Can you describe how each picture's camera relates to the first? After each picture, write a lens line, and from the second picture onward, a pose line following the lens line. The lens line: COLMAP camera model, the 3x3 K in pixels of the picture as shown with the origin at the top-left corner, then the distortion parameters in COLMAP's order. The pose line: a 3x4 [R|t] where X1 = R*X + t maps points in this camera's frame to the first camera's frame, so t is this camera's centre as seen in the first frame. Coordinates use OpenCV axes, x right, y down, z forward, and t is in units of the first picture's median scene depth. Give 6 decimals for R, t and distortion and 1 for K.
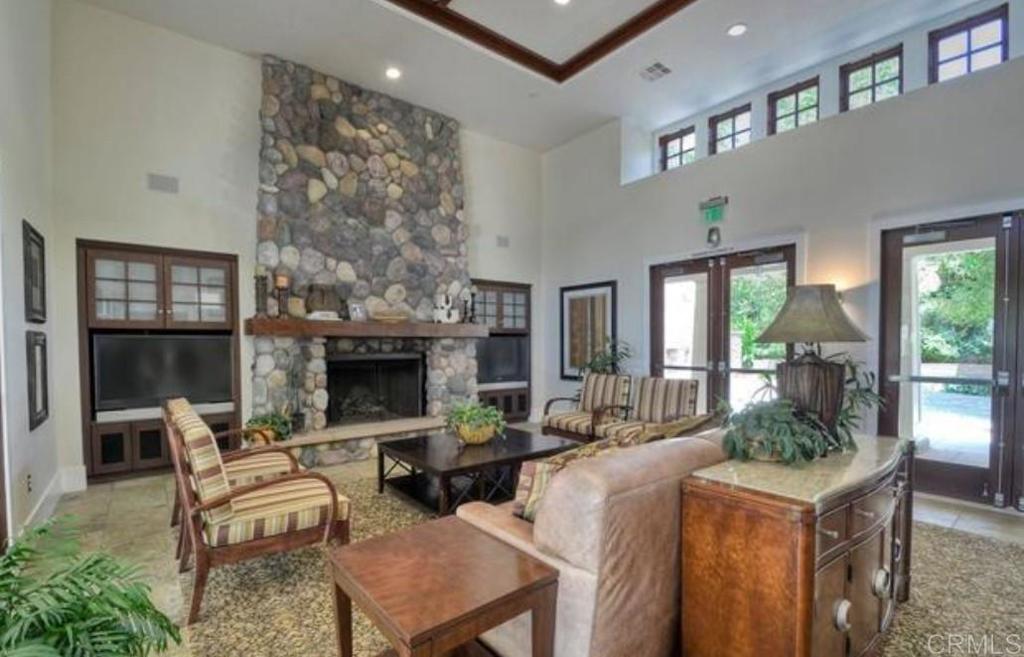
lens RADIAL K [[461.6, 0, 514.0], [0, 461.6, 349.1], [0, 0, 1]] dist [-0.003314, -0.001080]
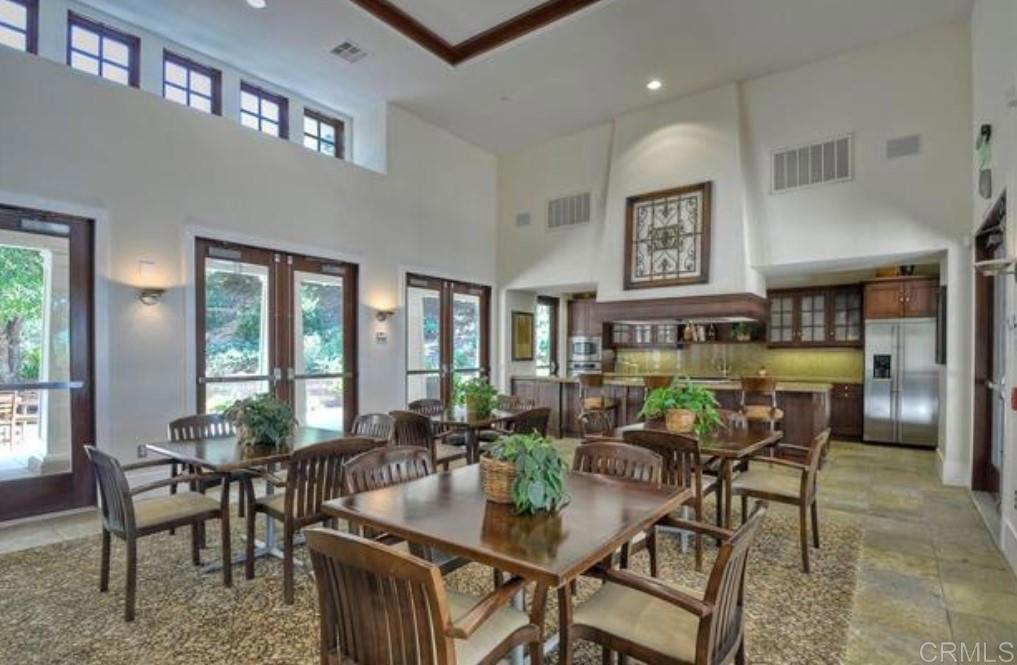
lens RADIAL K [[526.5, 0, 510.1], [0, 526.5, 355.9], [0, 0, 1]] dist [-0.032888, -0.000402]
pose [[-0.241463, -0.013322, 0.970319, -0.591296], [-0.002223, 0.999911, 0.013175, -0.010589], [-0.970408, 0.001024, -0.241471, 0.719025]]
